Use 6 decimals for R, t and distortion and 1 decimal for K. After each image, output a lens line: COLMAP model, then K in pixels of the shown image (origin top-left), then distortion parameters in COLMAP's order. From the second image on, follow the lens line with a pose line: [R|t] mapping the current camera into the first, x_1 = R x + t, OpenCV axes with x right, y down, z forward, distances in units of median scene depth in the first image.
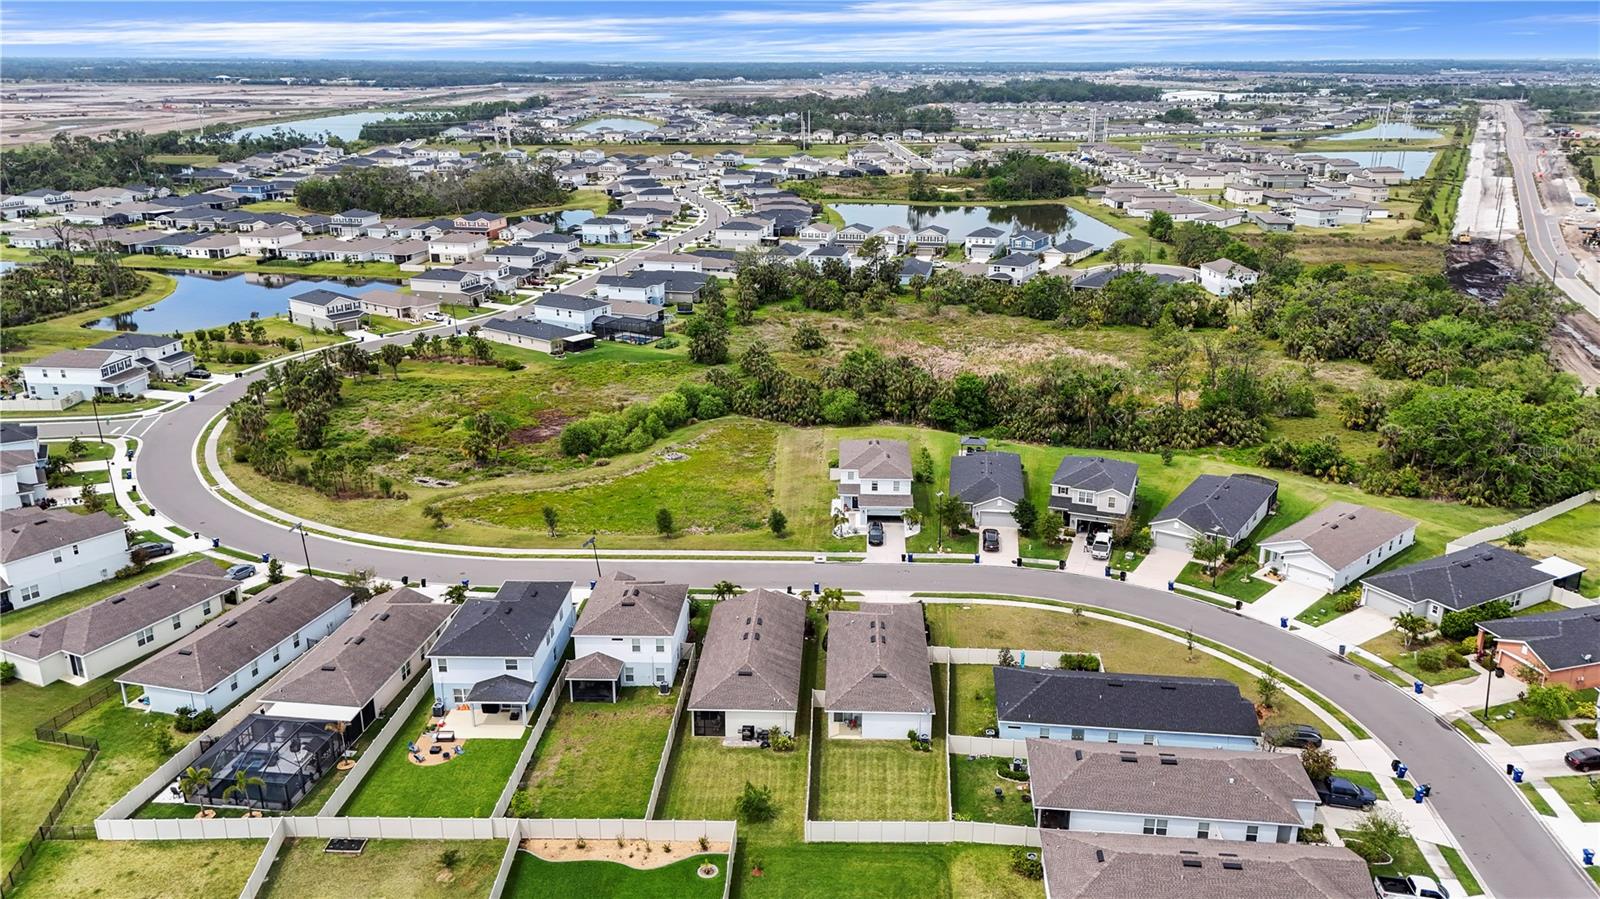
lens RADIAL K [[1140.1, 0, 801.0], [0, 1140.1, 456.1], [0, 0, 1]] dist [0.035843, -0.010178]
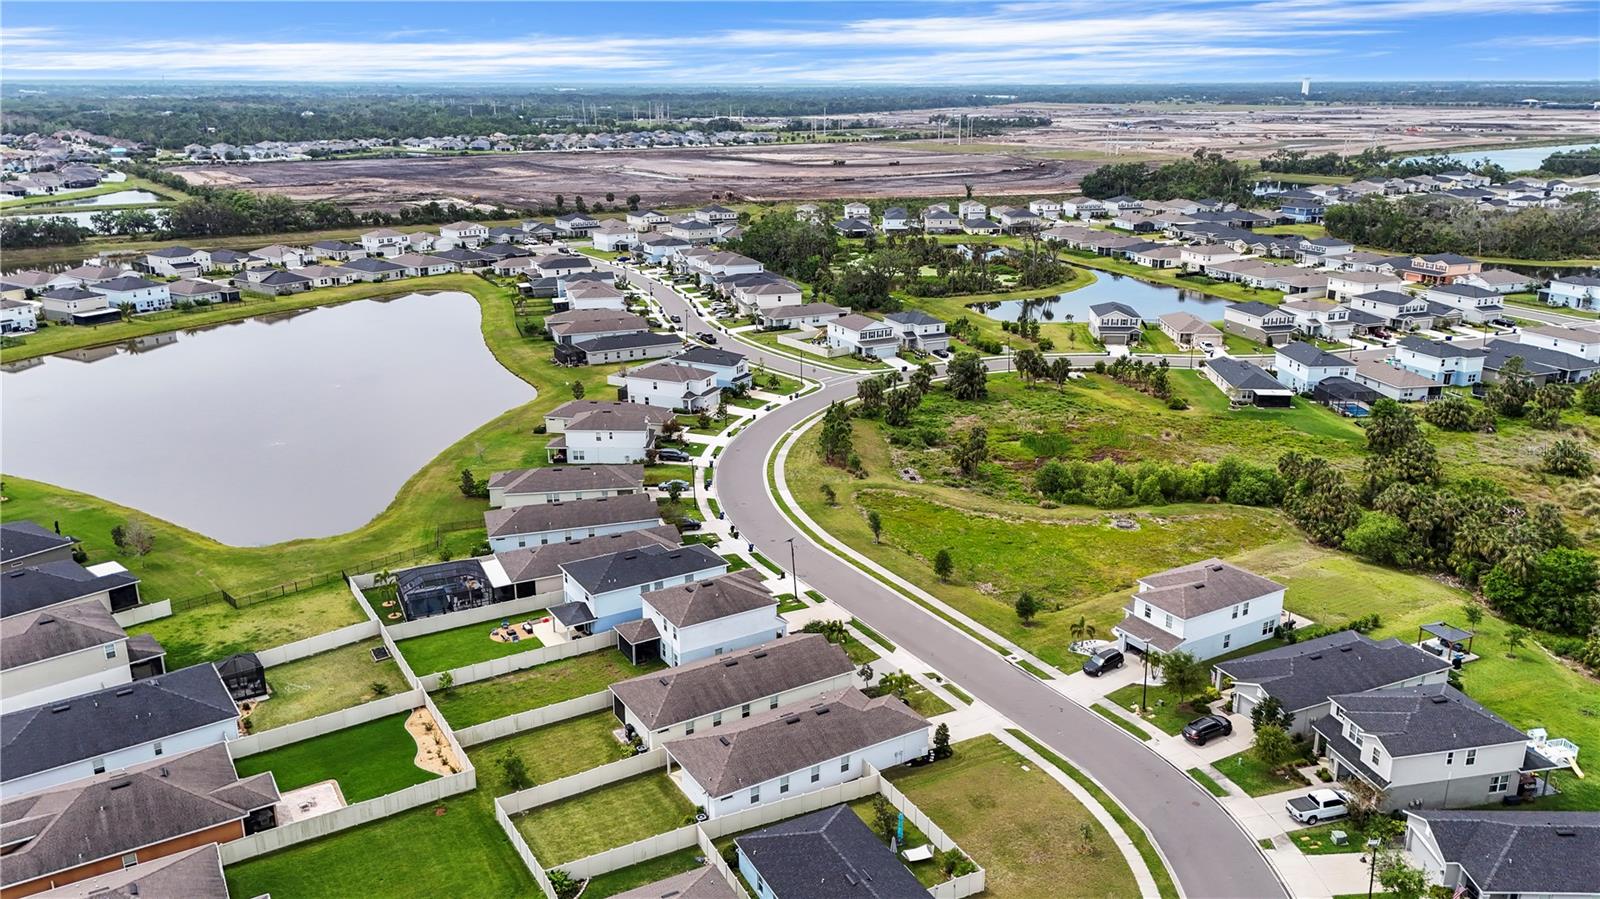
lens RADIAL K [[1140.1, 0, 800.6], [0, 1140.1, 443.2], [0, 0, 1]] dist [0.035843, -0.010178]
pose [[0.570371, 0.246824, -0.783425, 0.424680], [-0.269334, 0.957251, 0.105501, -0.085476], [0.775974, 0.150828, 0.612466, 0.240715]]
